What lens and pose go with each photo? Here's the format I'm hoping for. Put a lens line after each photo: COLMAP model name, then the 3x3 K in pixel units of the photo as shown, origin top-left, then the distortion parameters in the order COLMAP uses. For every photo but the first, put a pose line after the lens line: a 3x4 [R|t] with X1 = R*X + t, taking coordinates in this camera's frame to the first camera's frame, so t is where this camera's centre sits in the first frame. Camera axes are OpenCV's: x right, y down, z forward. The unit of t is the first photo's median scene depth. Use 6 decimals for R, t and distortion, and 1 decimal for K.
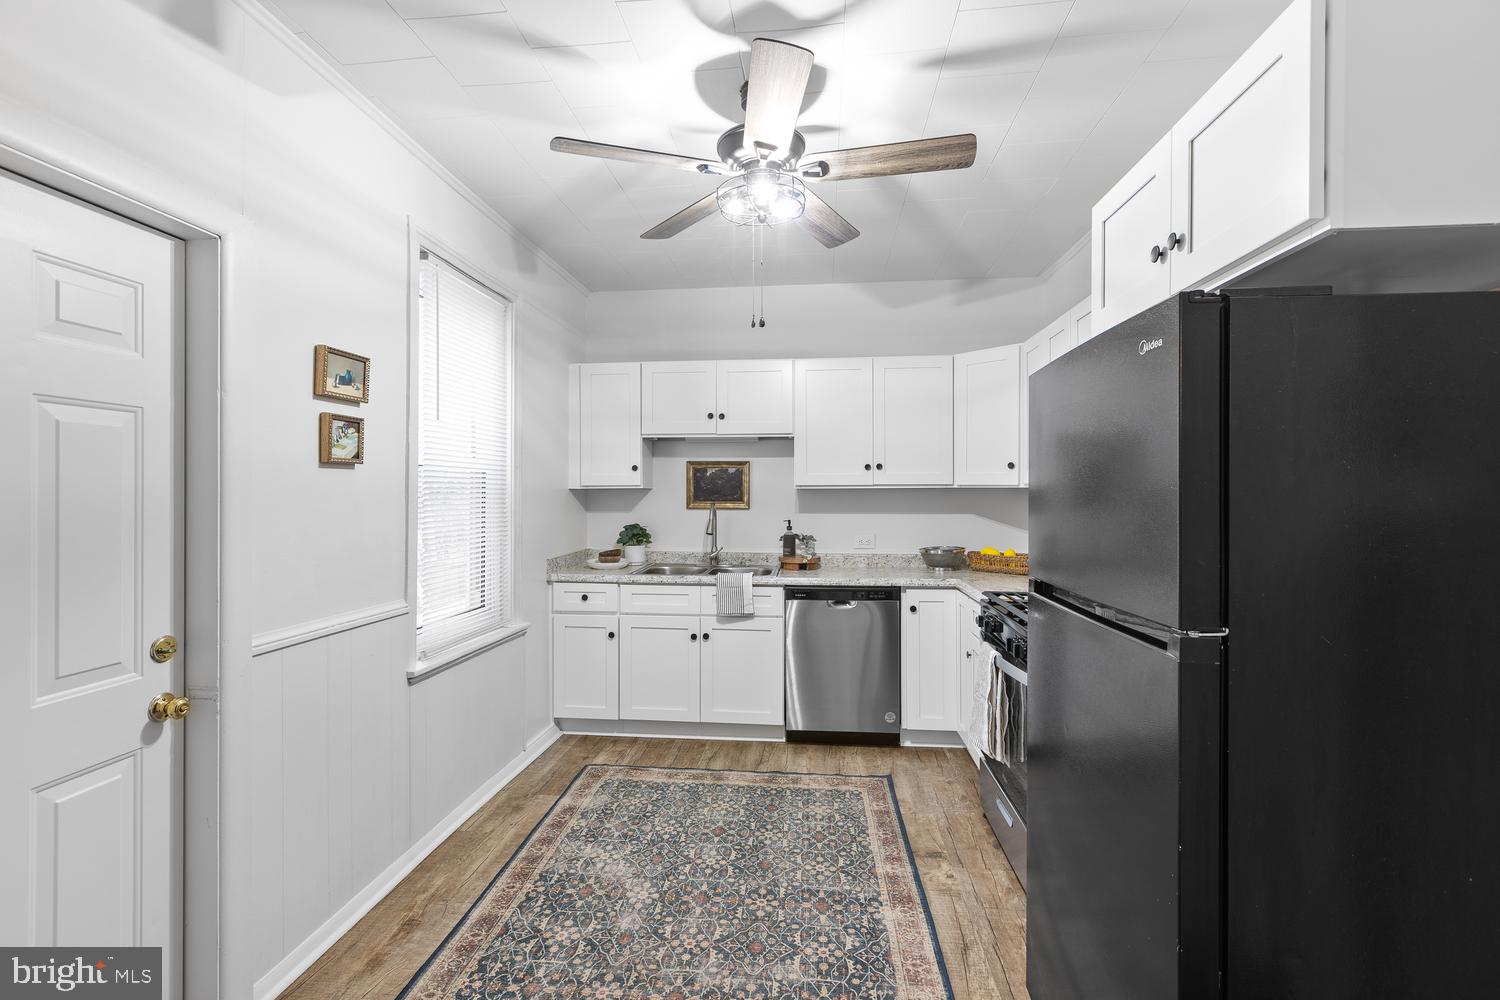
lens RADIAL K [[670.2, 0, 750.6], [0, 670.2, 494.6], [0, 0, 1]] dist [0.004500, -0.002337]
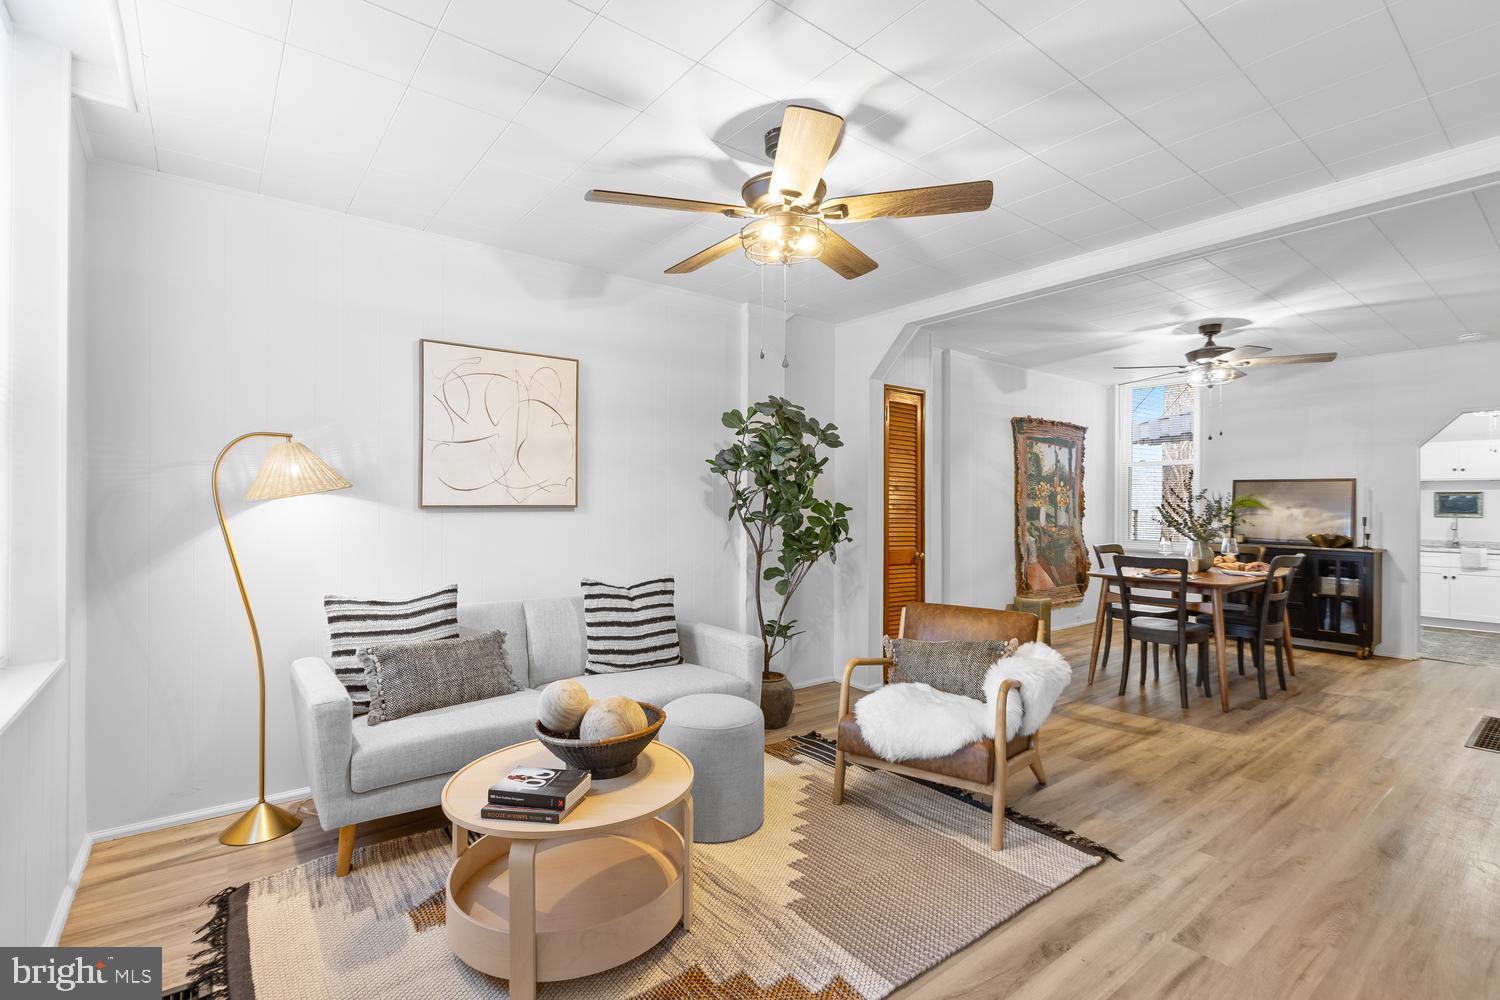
lens RADIAL K [[670.2, 0, 745.7], [0, 670.2, 498.1], [0, 0, 1]] dist [0.004500, -0.002337]
pose [[0.689368, -0.000841, -0.724411, -0.065945], [-0.008842, 0.999915, -0.009574, 0.003570], [0.724357, 0.013006, 0.689302, -1.885334]]
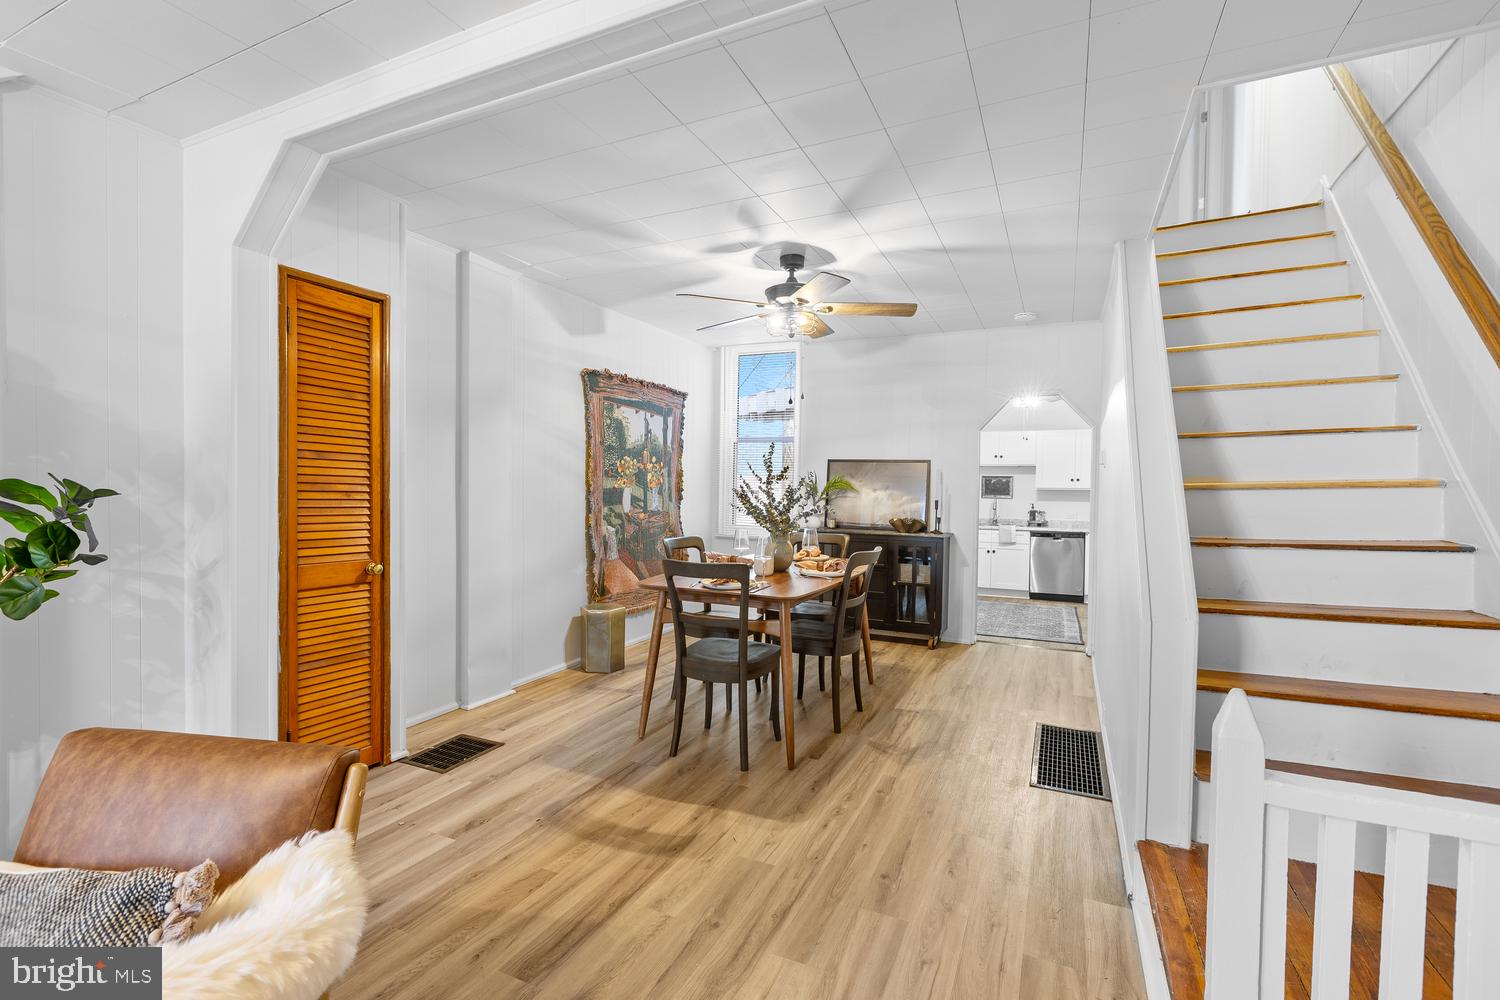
lens RADIAL K [[670.2, 0, 744.5], [0, 670.2, 499.1], [0, 0, 1]] dist [0.004500, -0.002337]
pose [[0.943148, 0.019831, -0.331781, -0.106004], [-0.014832, 0.999735, 0.017593, -0.001175], [0.332042, -0.011672, 0.943192, -1.404881]]
